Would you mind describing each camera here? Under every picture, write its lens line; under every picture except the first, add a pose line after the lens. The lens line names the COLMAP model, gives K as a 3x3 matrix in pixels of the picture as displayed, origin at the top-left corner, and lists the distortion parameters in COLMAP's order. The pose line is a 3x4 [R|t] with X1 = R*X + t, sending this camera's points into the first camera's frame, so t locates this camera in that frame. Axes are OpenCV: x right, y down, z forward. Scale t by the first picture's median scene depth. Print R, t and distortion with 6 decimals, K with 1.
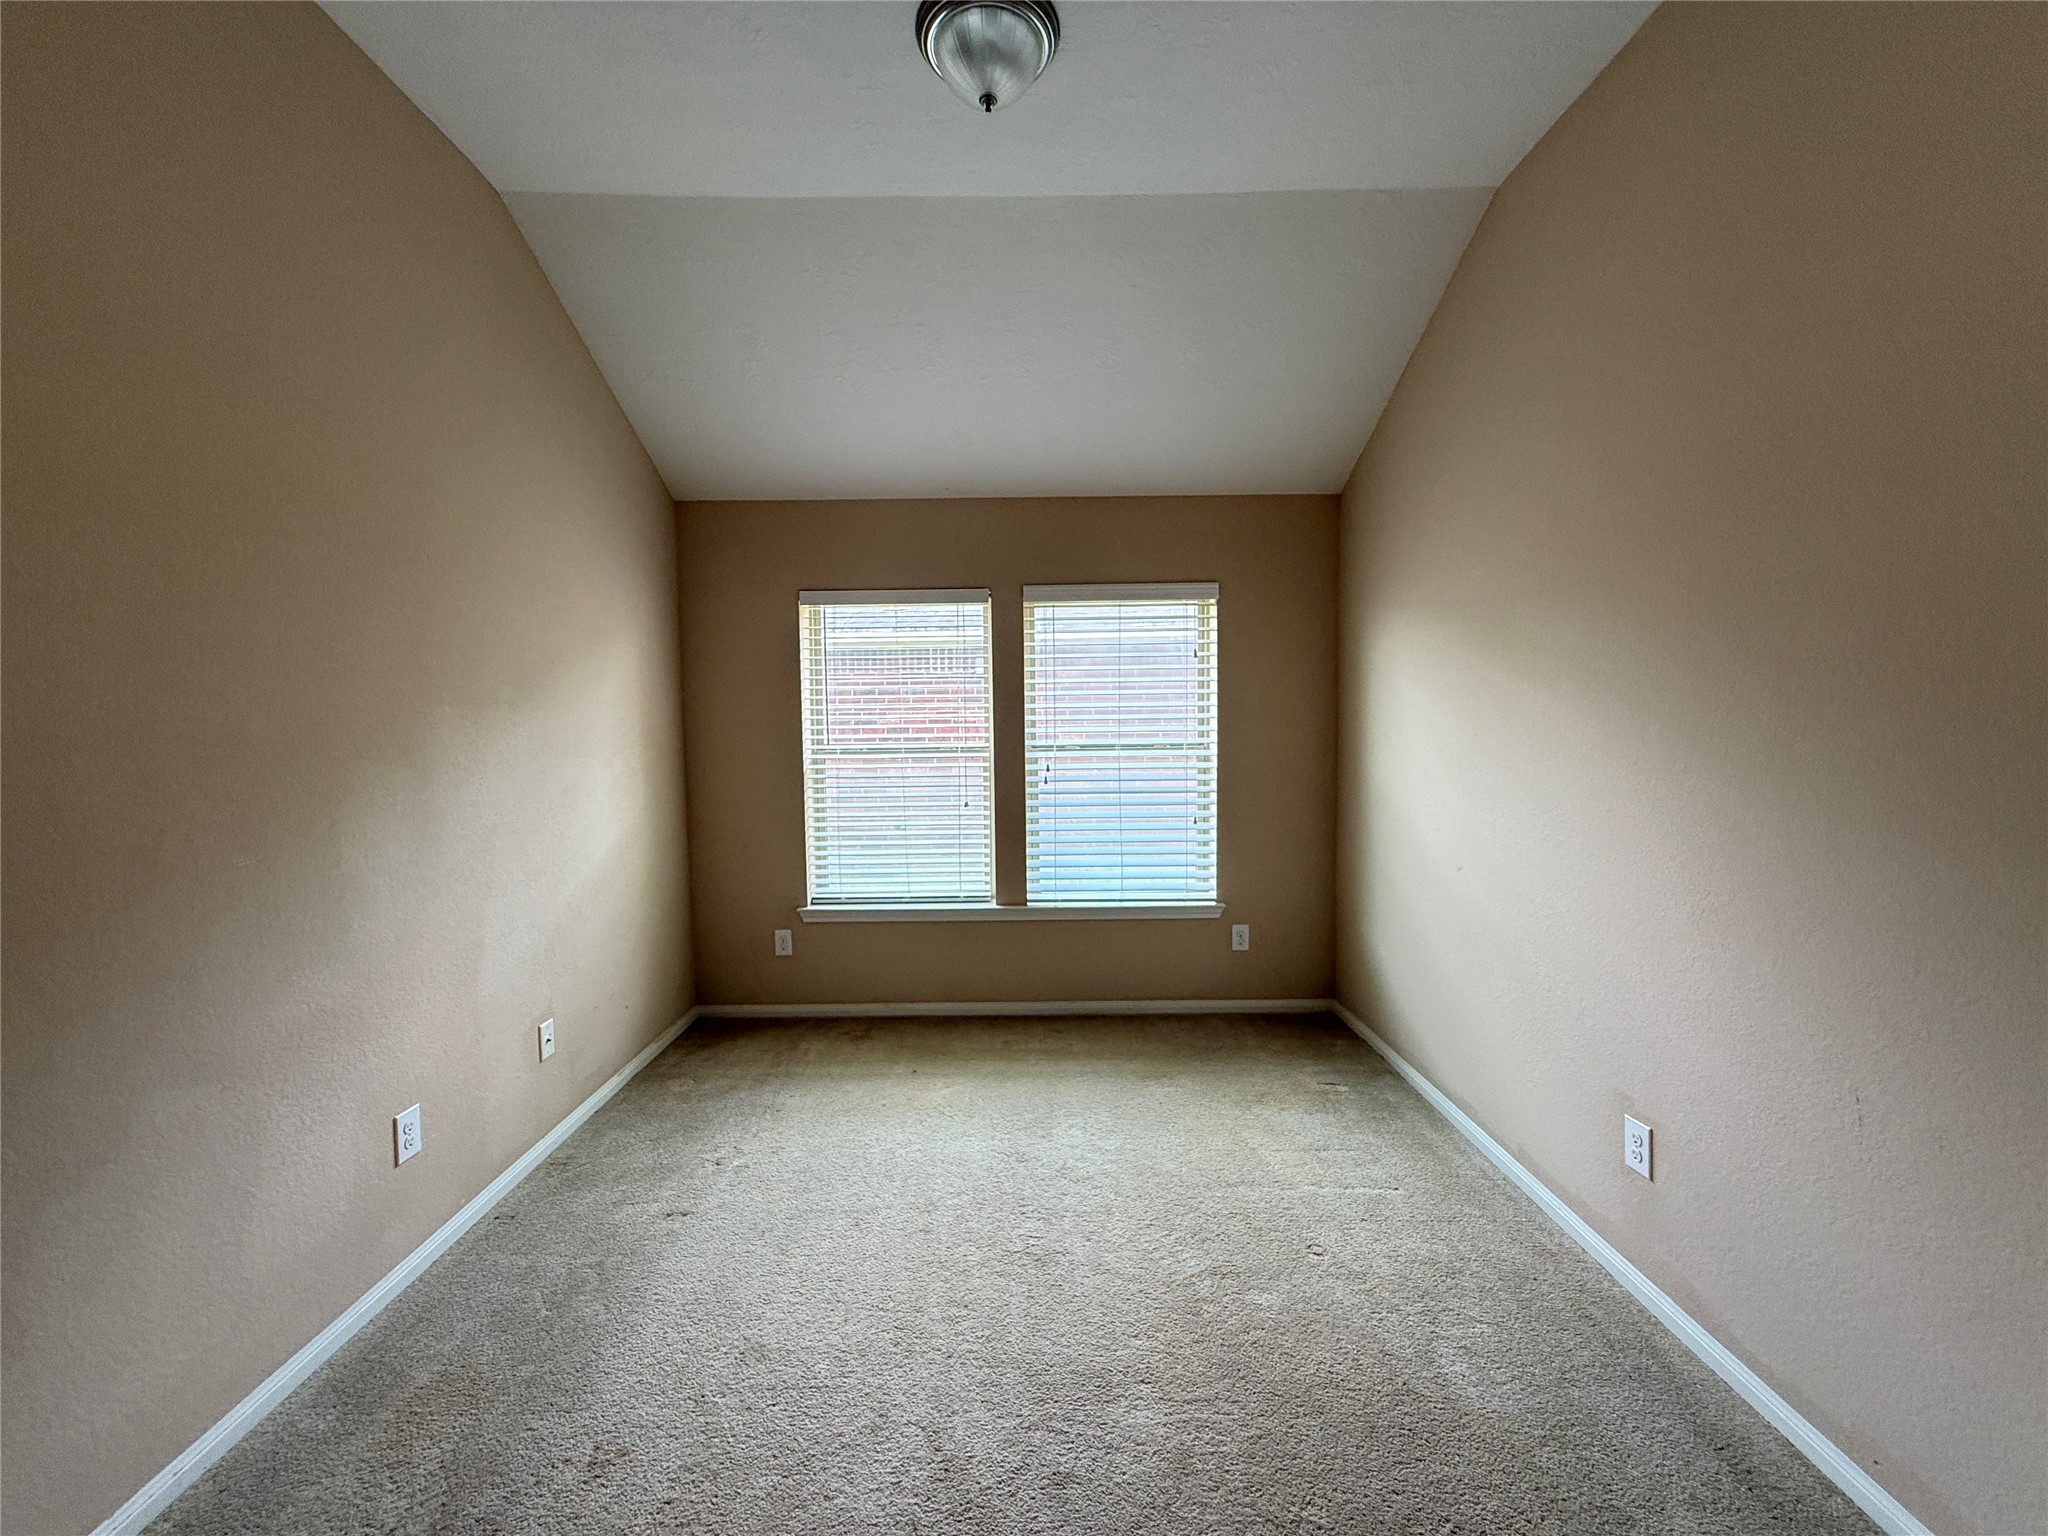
lens RADIAL K [[815.4, 0, 974.0], [0, 815.4, 772.9], [0, 0, 1]] dist [0.000144, -0.000214]
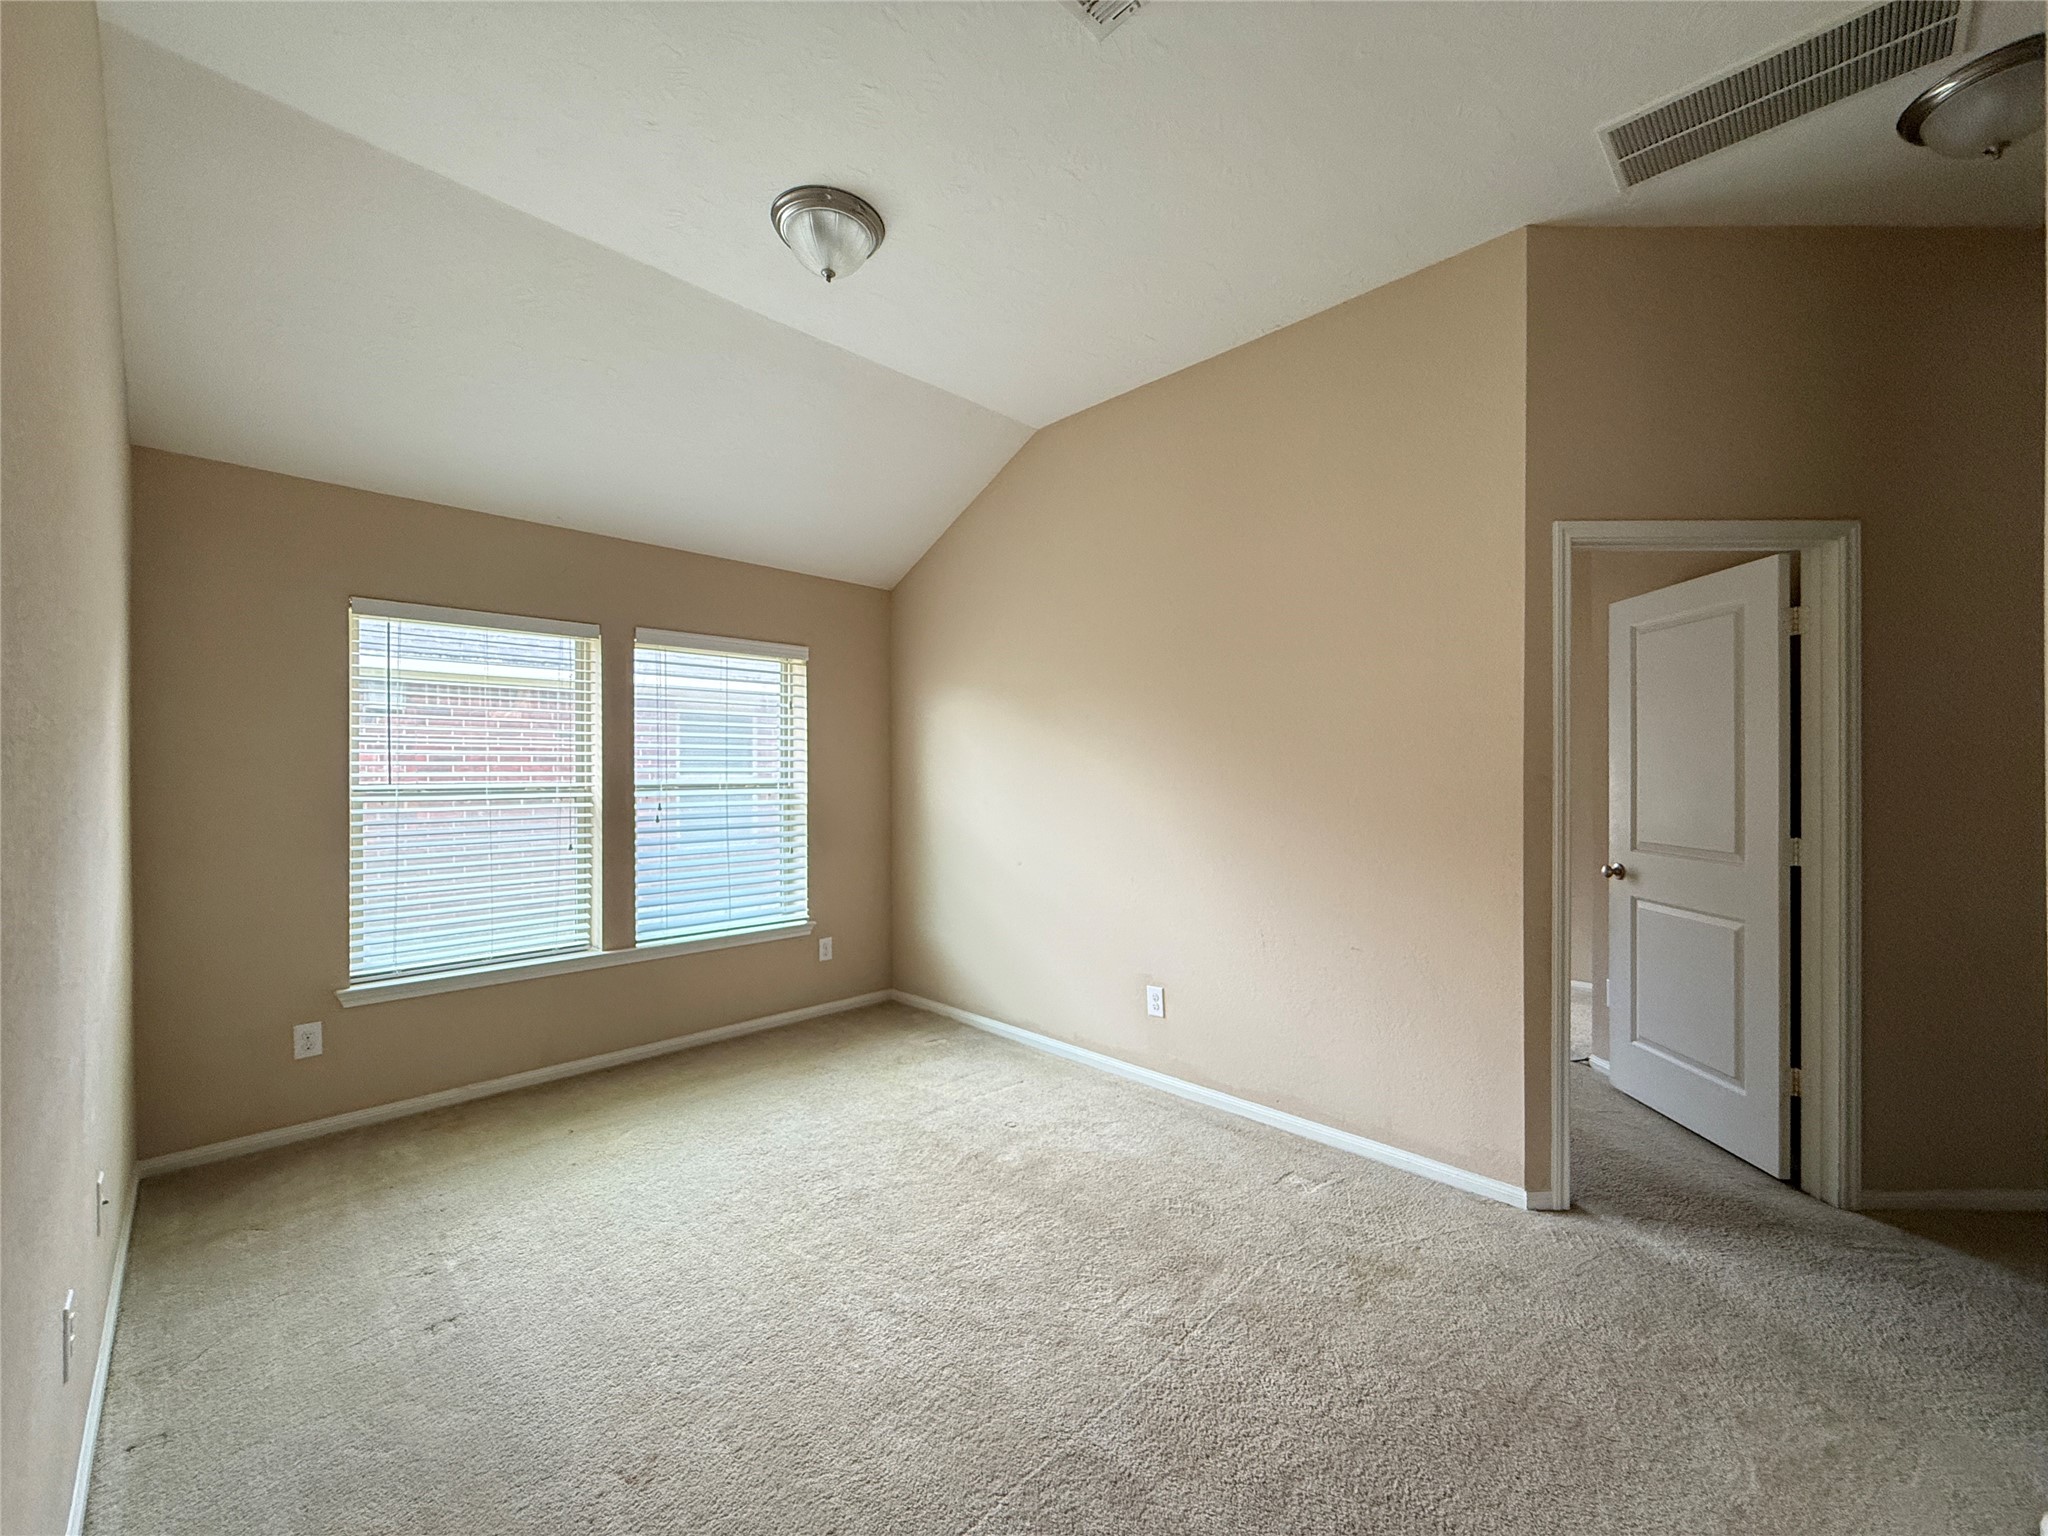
lens RADIAL K [[815.4, 0, 1013.3], [0, 815.4, 770.2], [0, 0, 1]] dist [0.000144, -0.000214]
pose [[0.709574, 0.012434, 0.704521, -0.314674], [0.036335, 0.997868, -0.054207, 0.019585], [-0.703693, 0.064063, 0.707610, -0.032981]]
